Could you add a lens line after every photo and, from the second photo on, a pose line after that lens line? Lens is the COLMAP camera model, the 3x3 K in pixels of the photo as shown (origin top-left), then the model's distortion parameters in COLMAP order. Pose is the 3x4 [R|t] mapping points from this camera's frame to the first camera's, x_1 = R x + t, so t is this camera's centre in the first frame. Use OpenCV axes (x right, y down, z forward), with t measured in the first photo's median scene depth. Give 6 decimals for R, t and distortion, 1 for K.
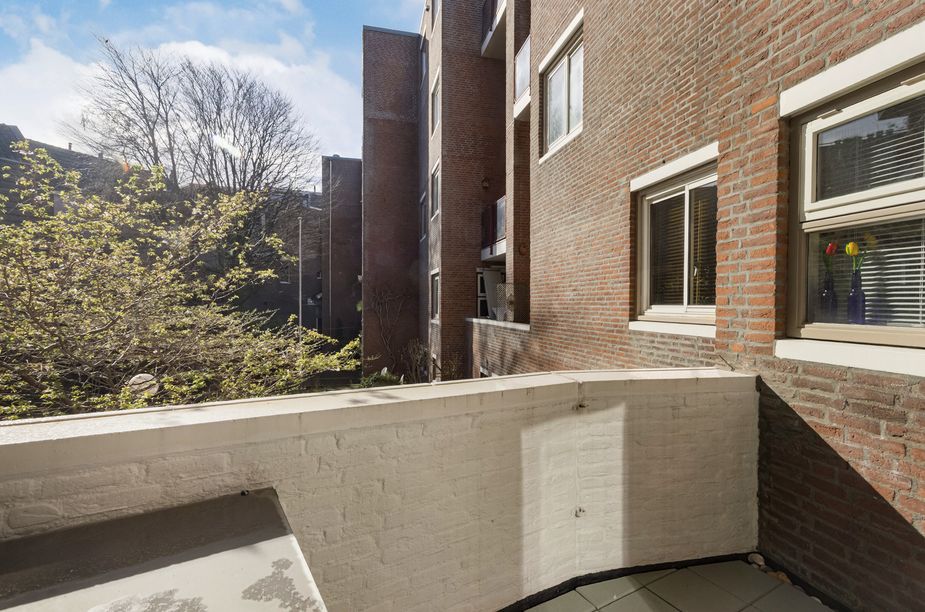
lens RADIAL K [[459.5, 0, 462.5], [0, 459.5, 306.0], [0, 0, 1]] dist [0.000847, 0.000089]
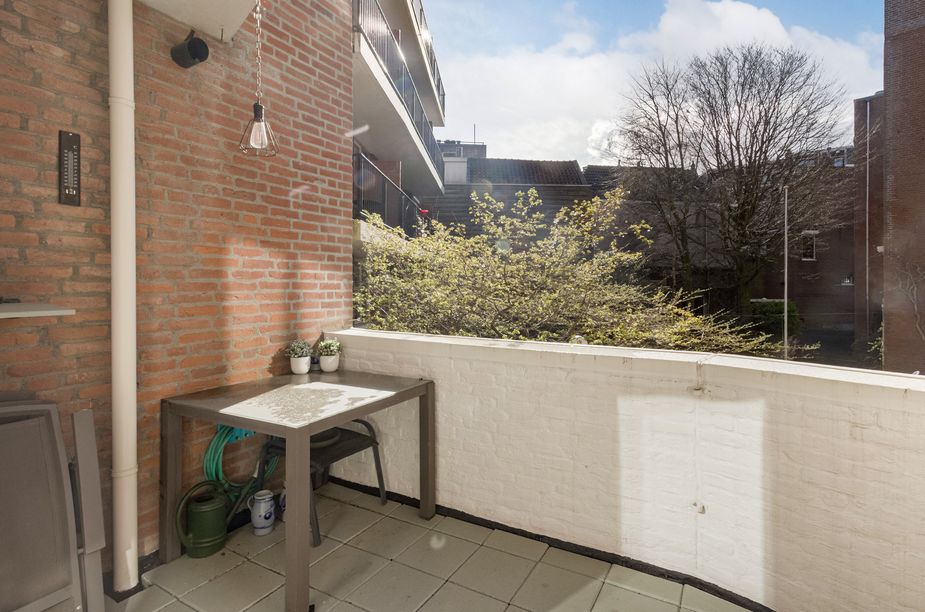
lens RADIAL K [[452.9, 0, 465.1], [0, 452.9, 284.0], [0, 0, 1]] dist [0.000443, -0.000031]
pose [[0.474005, -0.005498, -0.880505, 0.809180], [0.003216, 0.999985, -0.004512, 0.012636], [0.880516, -0.000693, 0.474015, 0.171791]]
